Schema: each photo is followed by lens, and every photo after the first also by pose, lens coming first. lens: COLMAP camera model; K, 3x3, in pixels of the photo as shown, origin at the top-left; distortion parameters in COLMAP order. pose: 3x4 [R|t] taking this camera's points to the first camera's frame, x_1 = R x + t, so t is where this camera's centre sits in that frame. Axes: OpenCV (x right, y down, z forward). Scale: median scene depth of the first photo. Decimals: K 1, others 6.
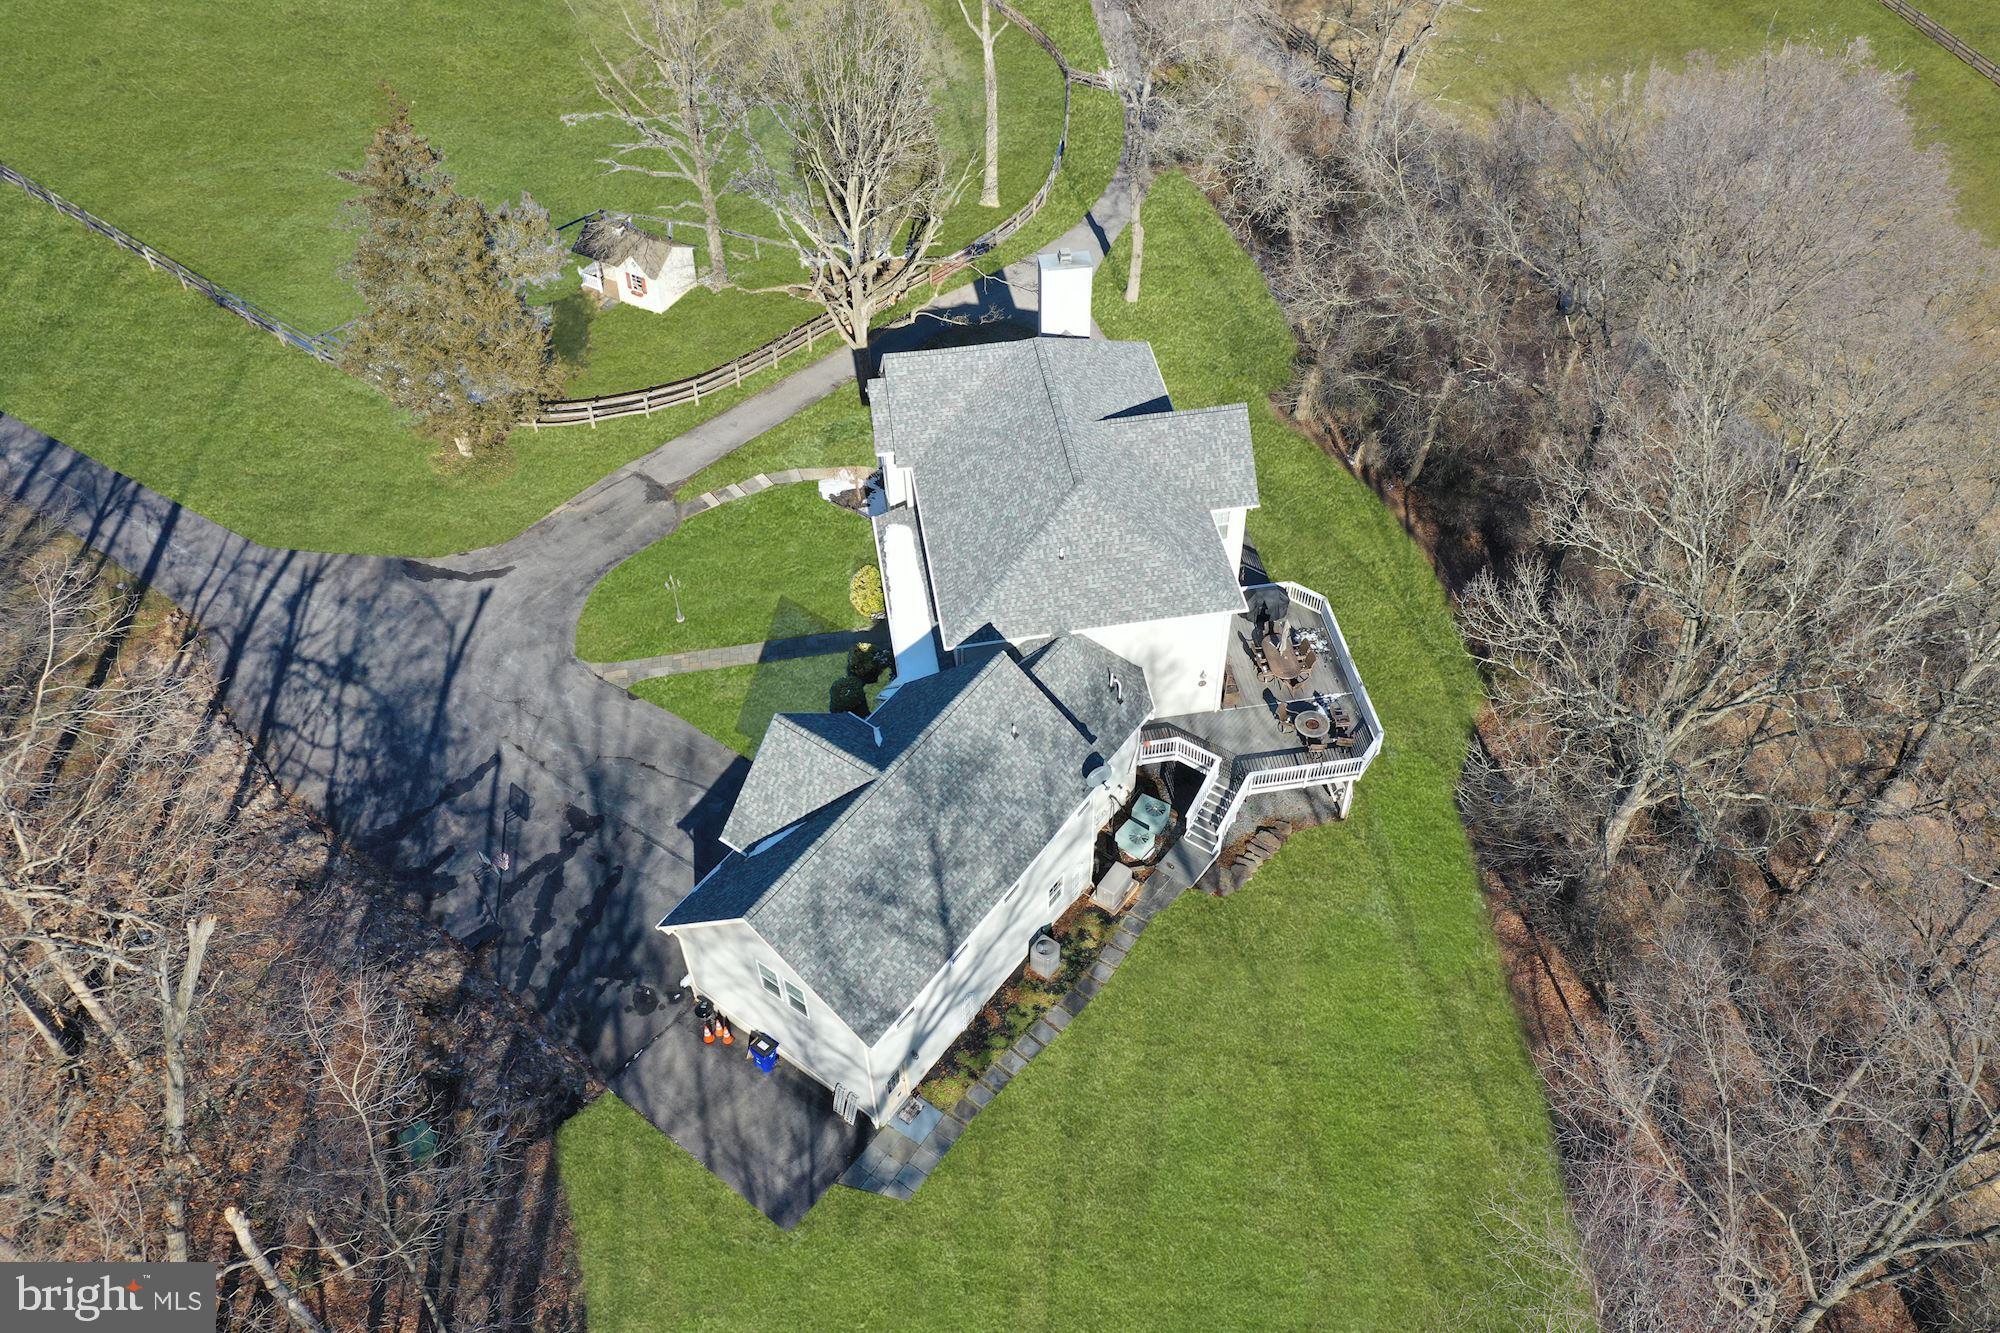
lens RADIAL K [[1592.9, 0, 1001.2], [0, 1592.9, 667.4], [0, 0, 1]] dist [0.015488, -0.001098]
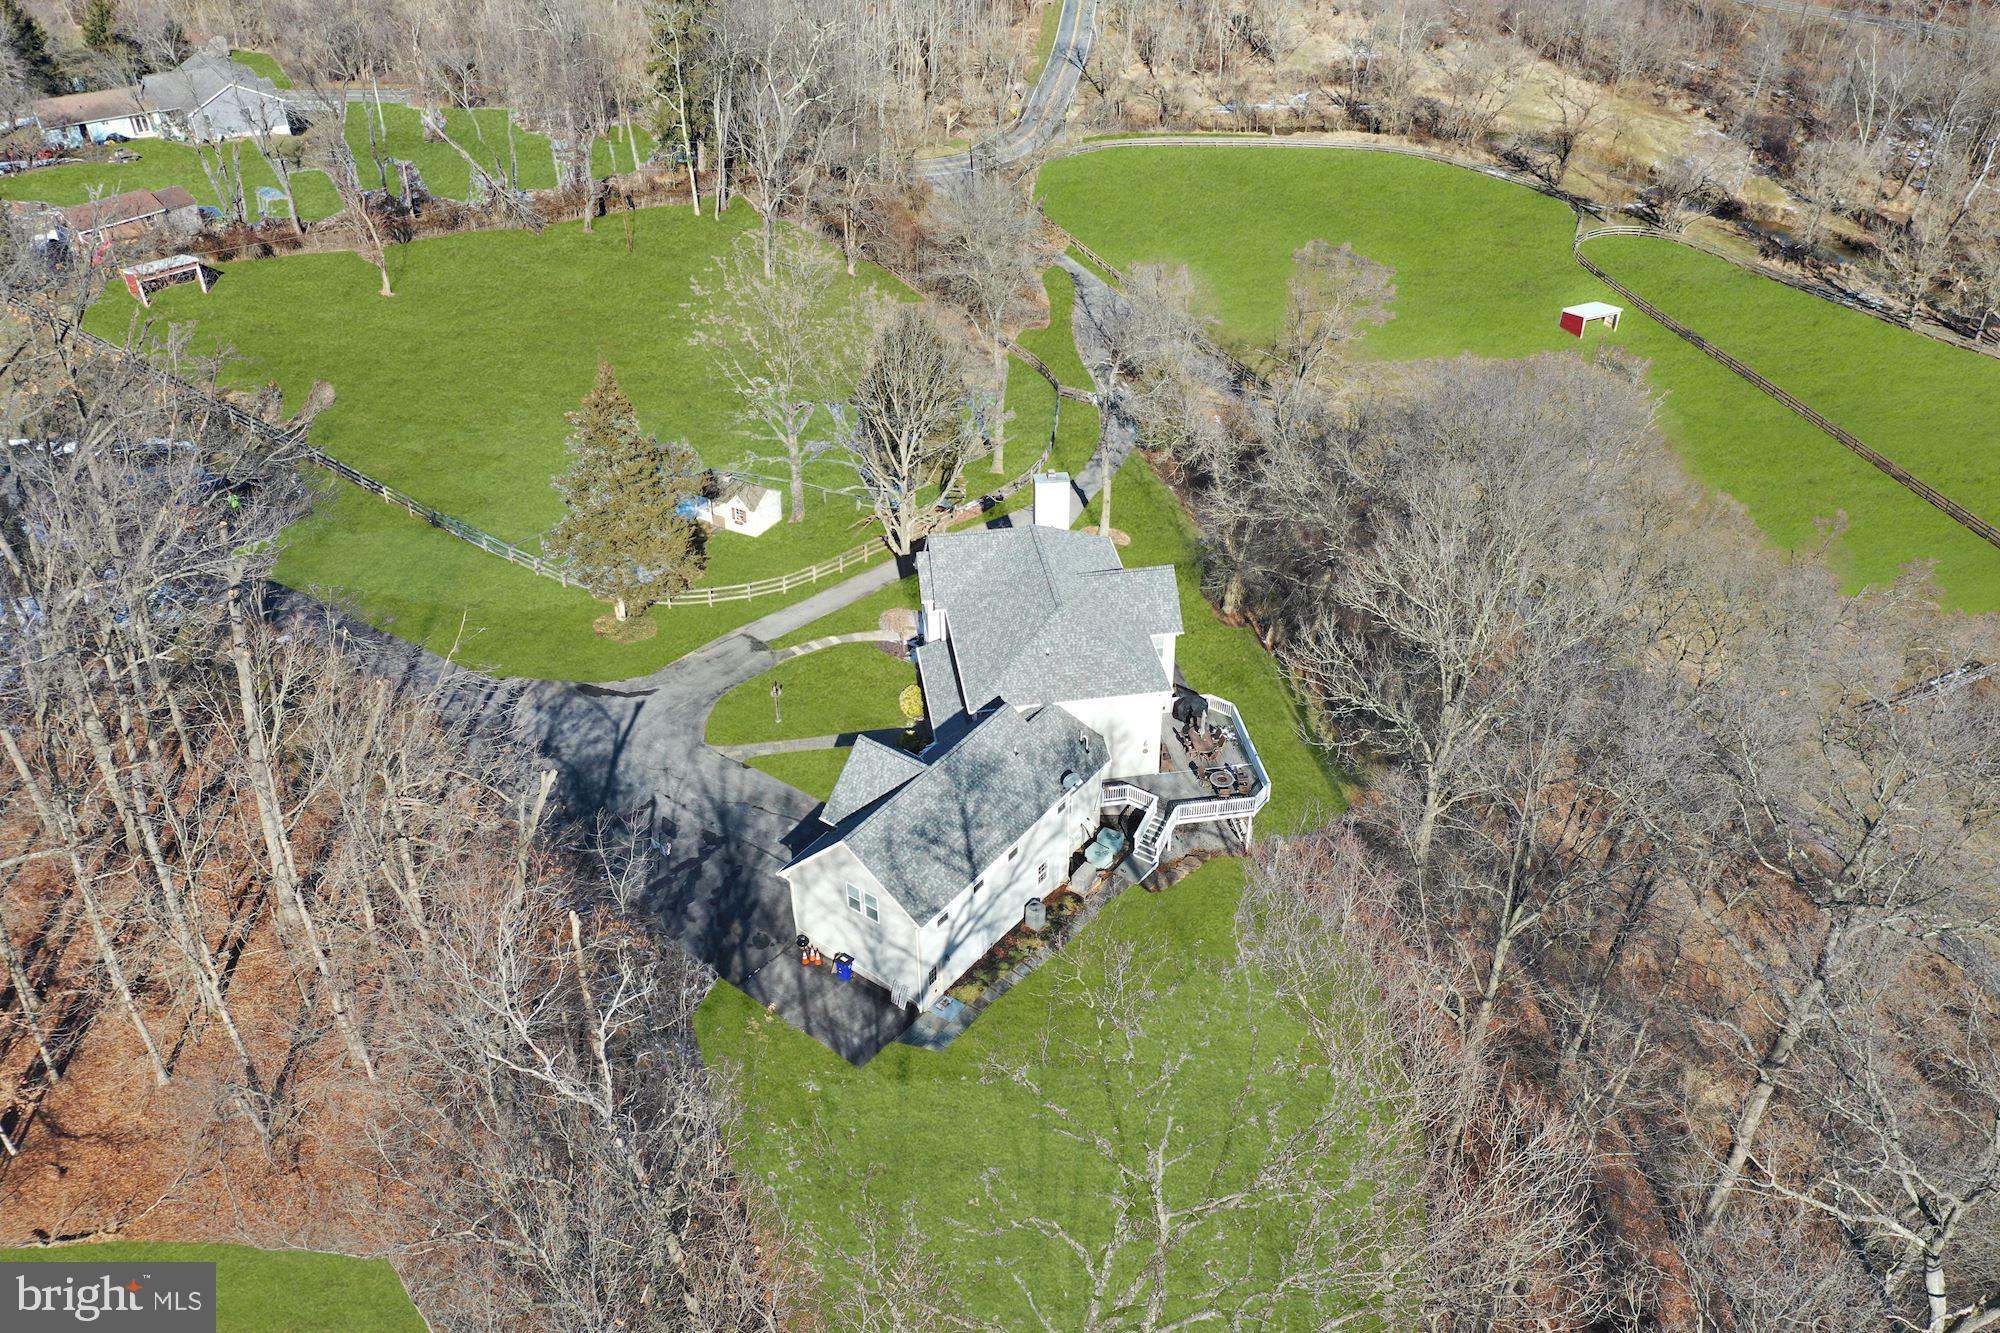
lens RADIAL K [[1592.9, 0, 998.8], [0, 1592.9, 666.3], [0, 0, 1]] dist [0.015488, -0.001098]
pose [[0.999965, 0.008303, -0.001064, -0.005888], [-0.008340, 0.977408, -0.211198, 0.235353], [-0.000713, 0.211199, 0.977443, -0.417455]]
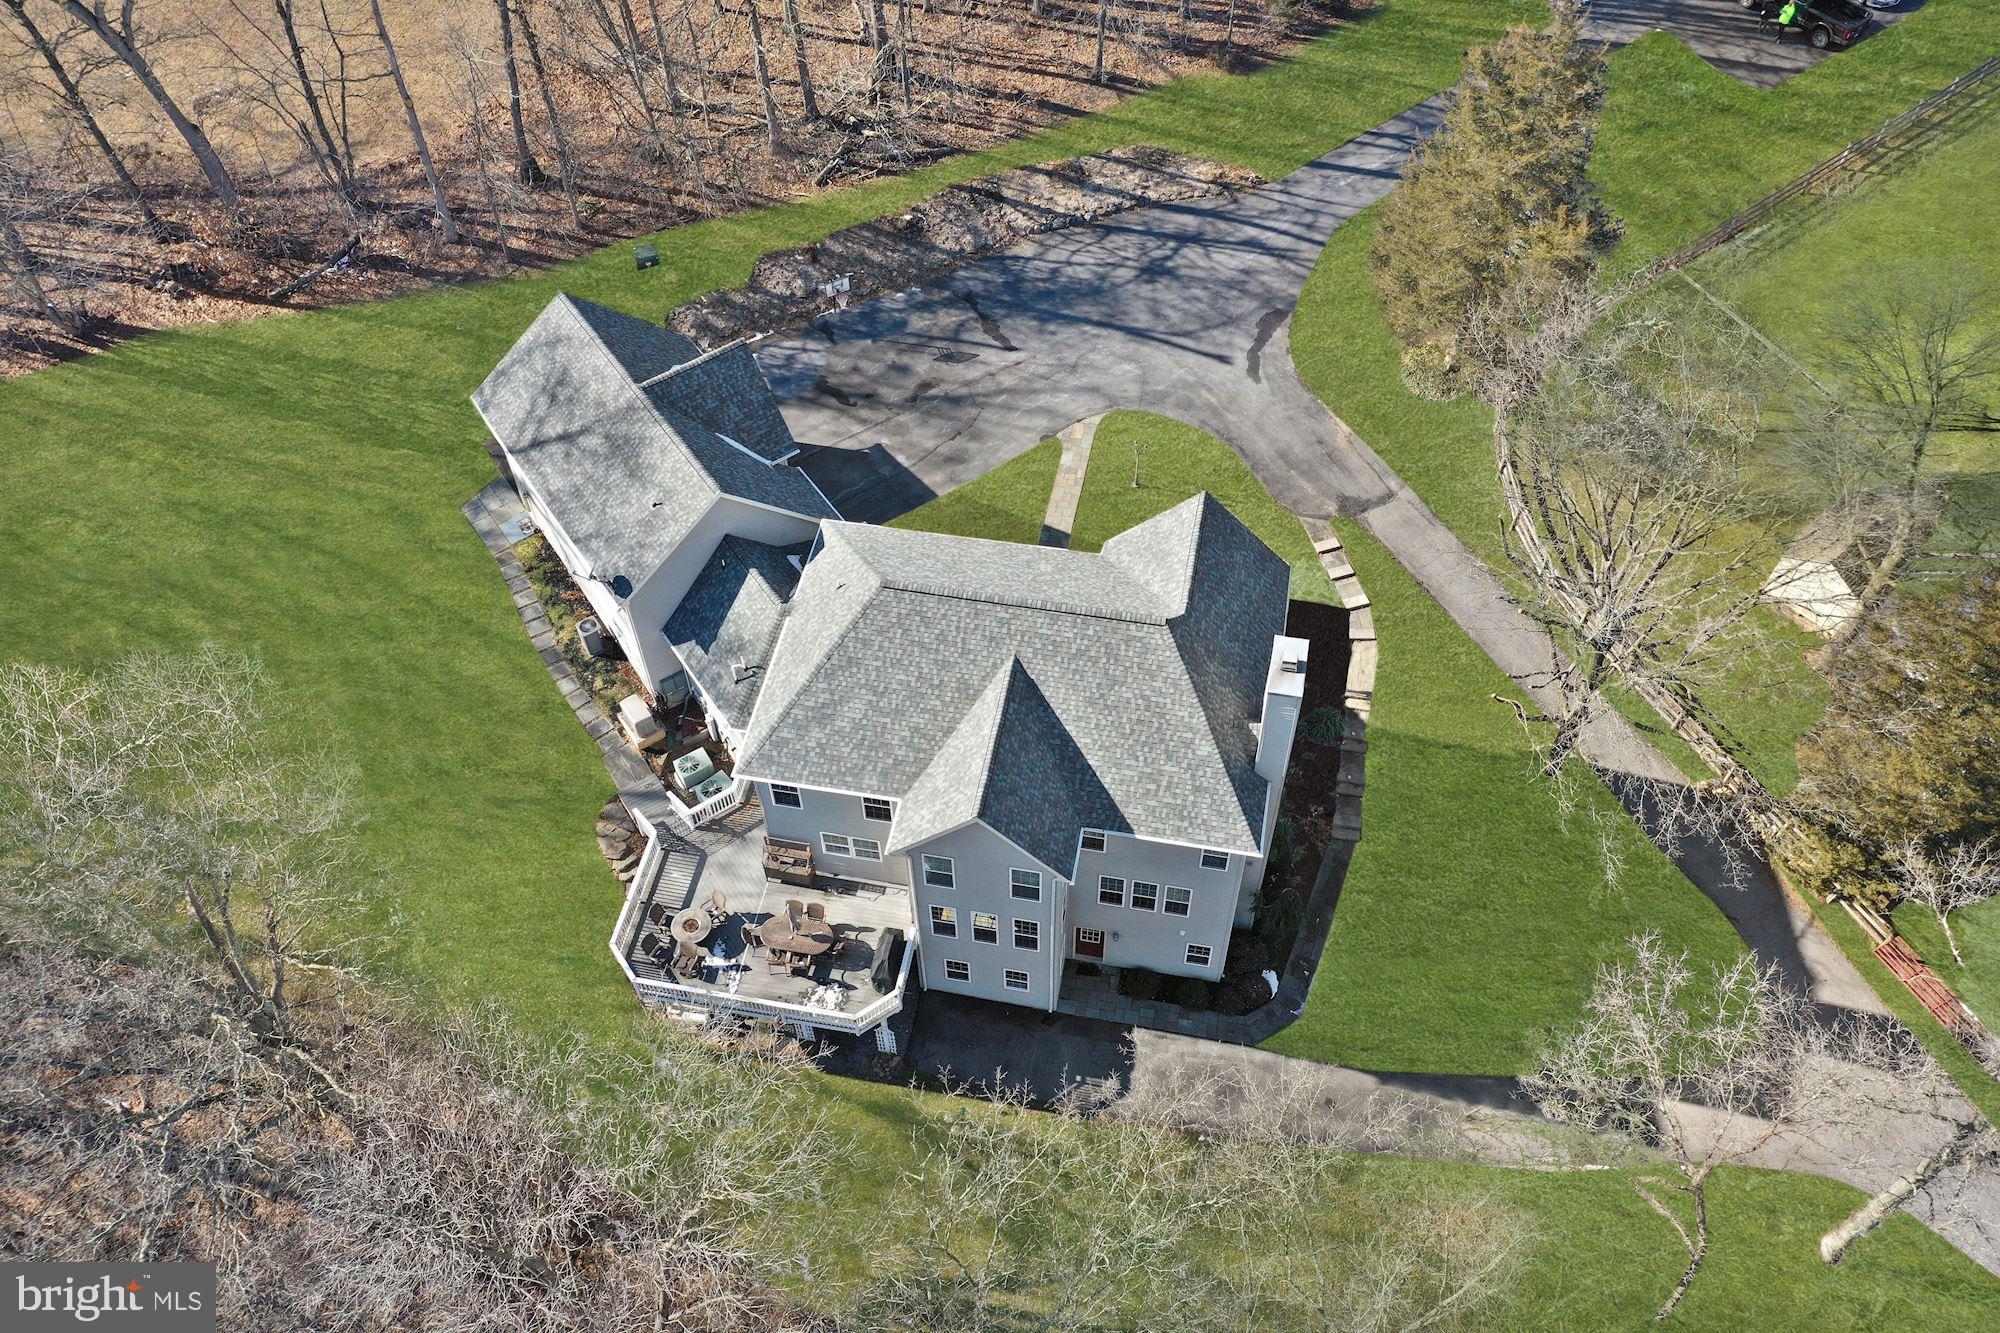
lens RADIAL K [[1592.9, 0, 996.2], [0, 1592.9, 674.2], [0, 0, 1]] dist [0.015488, -0.001098]
pose [[-0.343492, 0.756287, -0.556815, 0.500977], [-0.677387, 0.211155, 0.704670, -0.690576], [0.650508, 0.619228, 0.439769, 0.628581]]
